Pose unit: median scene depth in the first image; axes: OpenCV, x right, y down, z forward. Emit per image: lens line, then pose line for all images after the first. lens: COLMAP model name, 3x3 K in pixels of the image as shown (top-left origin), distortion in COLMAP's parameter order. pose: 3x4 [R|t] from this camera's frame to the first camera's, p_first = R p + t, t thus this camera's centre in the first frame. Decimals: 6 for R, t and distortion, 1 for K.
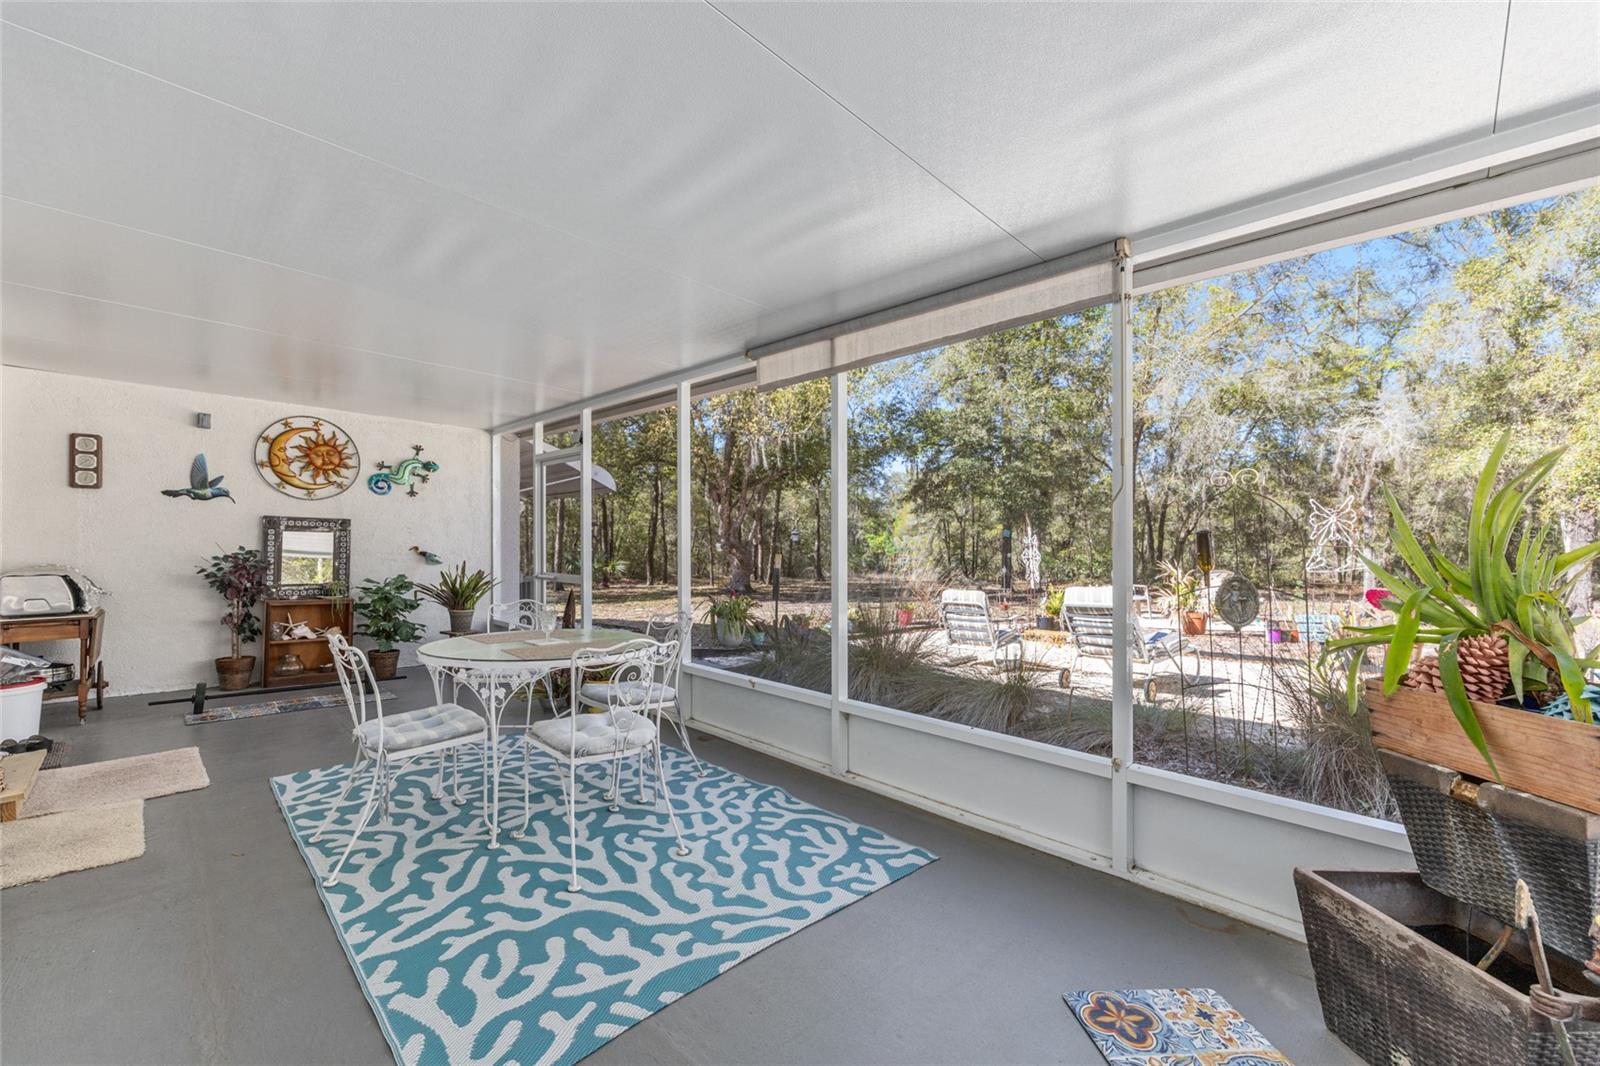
lens RADIAL K [[644.4, 0, 801.9], [0, 644.4, 537.5], [0, 0, 1]] dist [-0.004154, 0.001333]
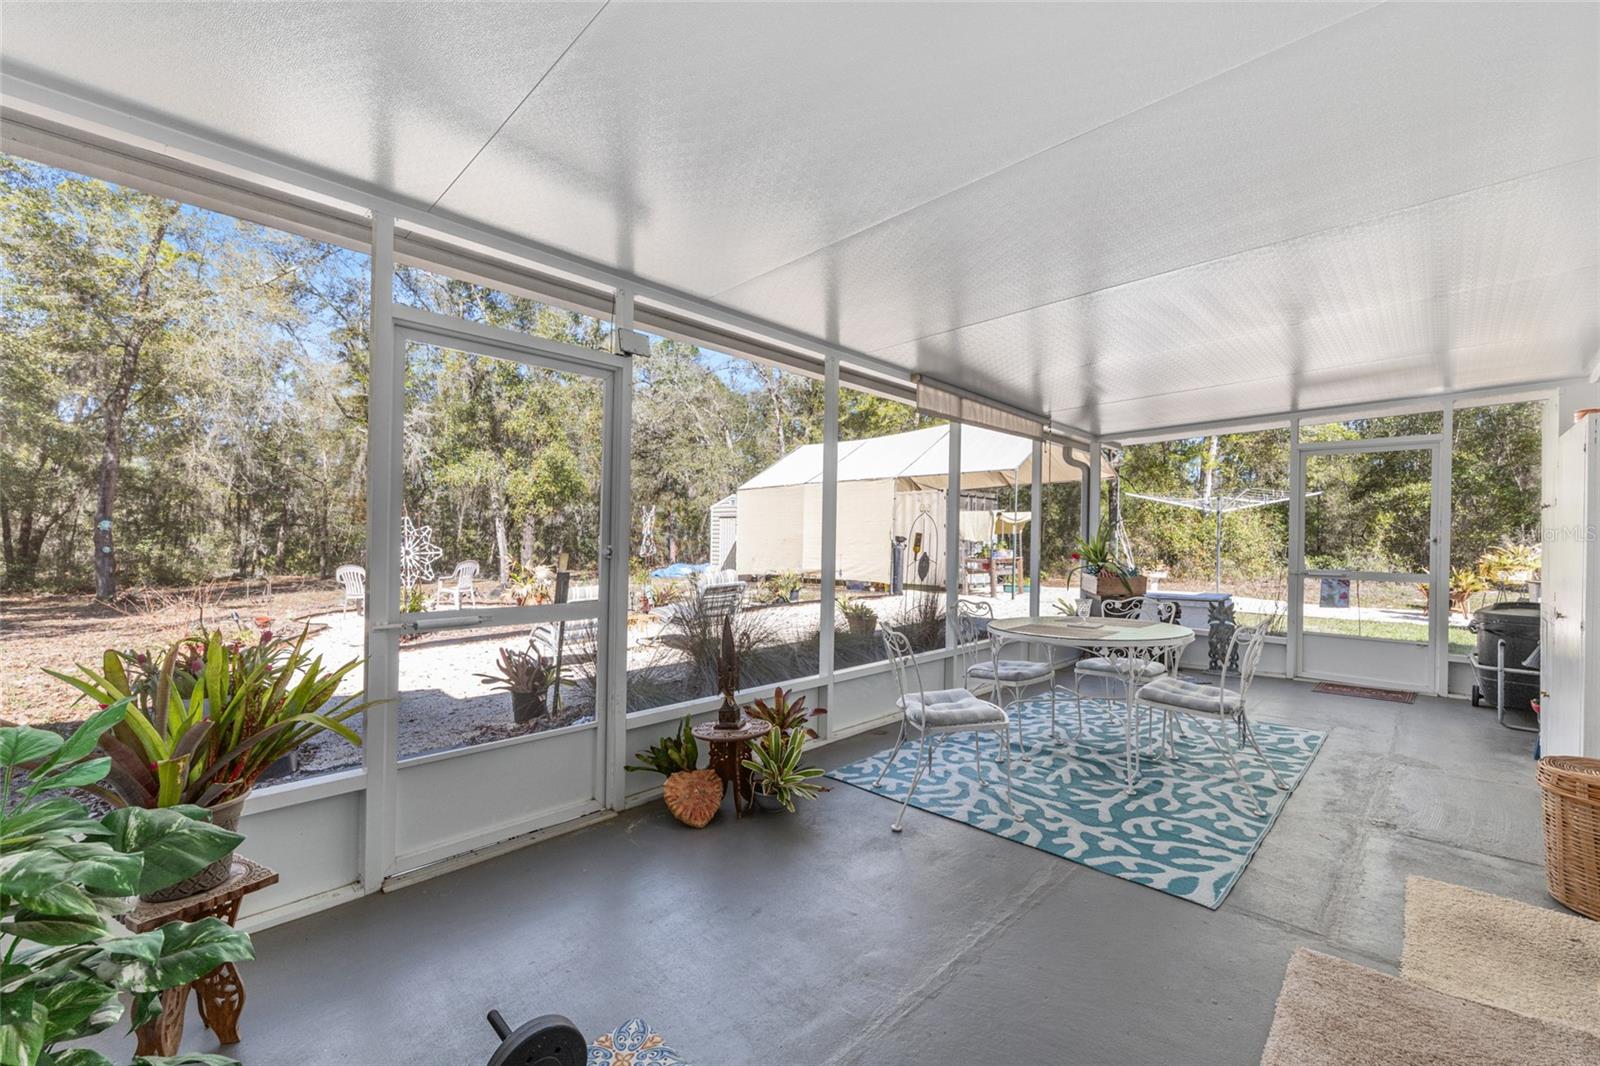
lens RADIAL K [[644.4, 0, 807.1], [0, 644.4, 537.3], [0, 0, 1]] dist [-0.004154, 0.001333]
pose [[-0.001356, 0.000031, 0.999999, -1.464832], [-0.015540, 0.999879, -0.000052, 0.008053], [-0.999878, -0.015540, -0.001356, 1.408547]]
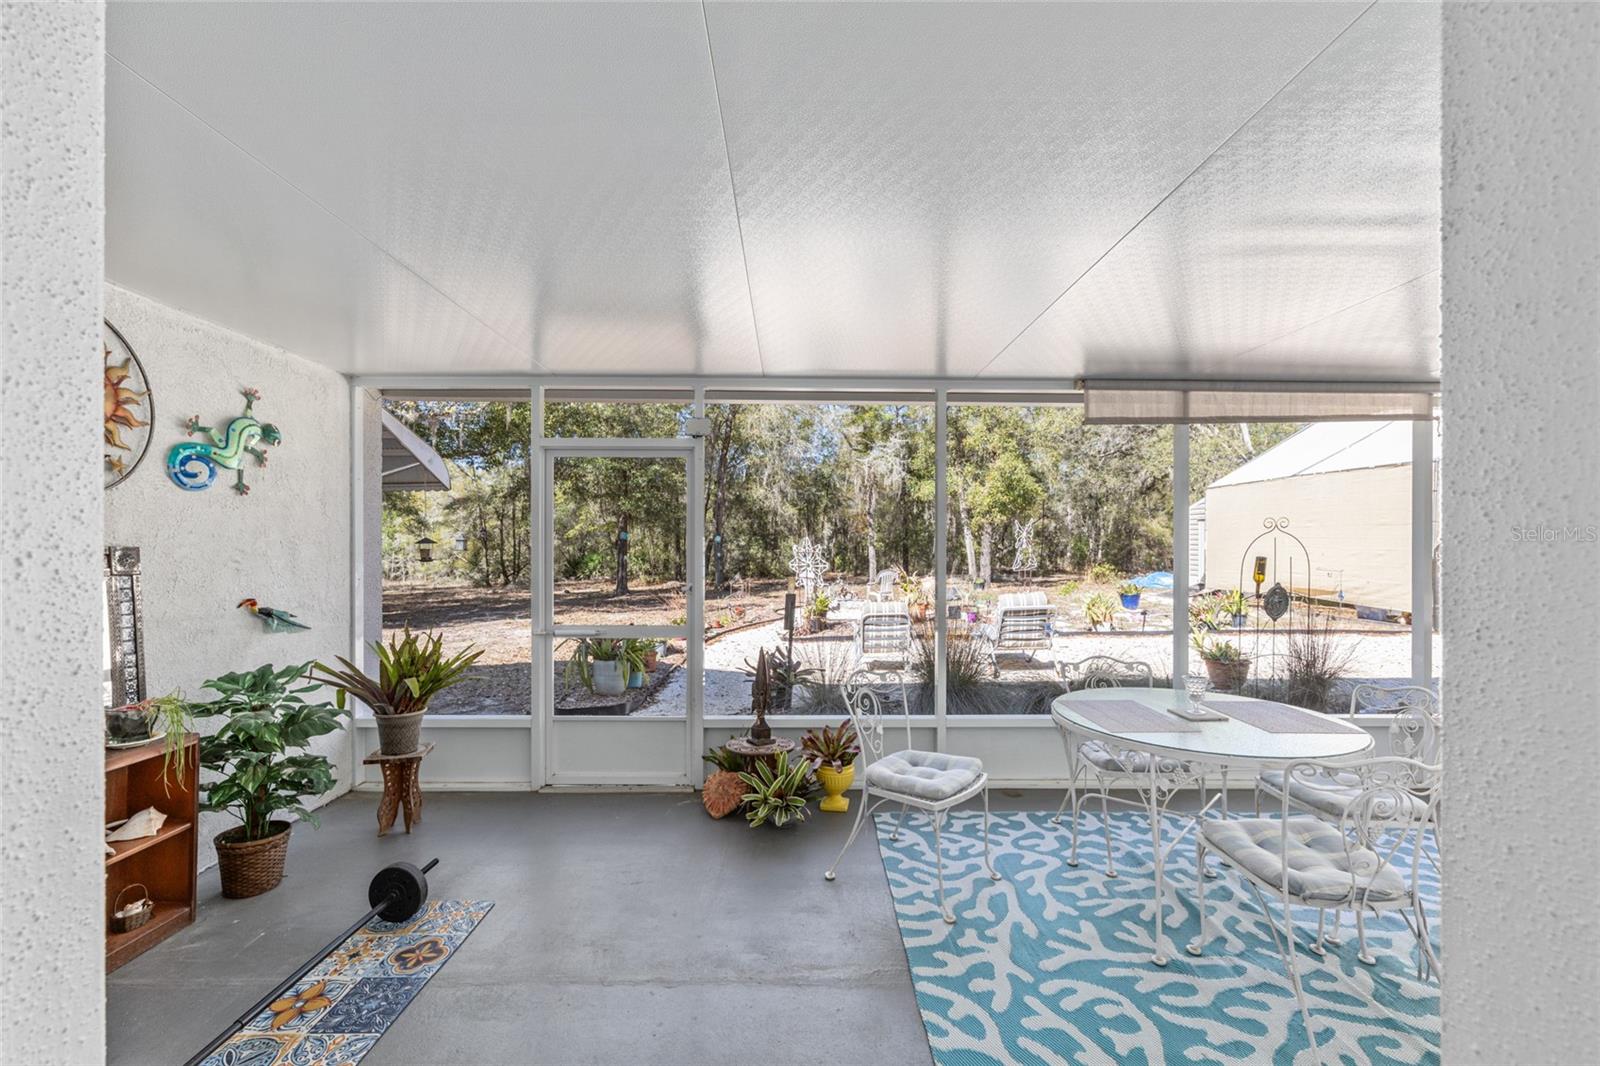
lens RADIAL K [[644.4, 0, 802.0], [0, 644.4, 535.6], [0, 0, 1]] dist [-0.004154, 0.001333]
pose [[0.710021, -0.002711, 0.704176, -1.256518], [-0.000354, 0.999991, 0.004206, -0.069423], [-0.704181, -0.003236, 0.710013, 0.716847]]
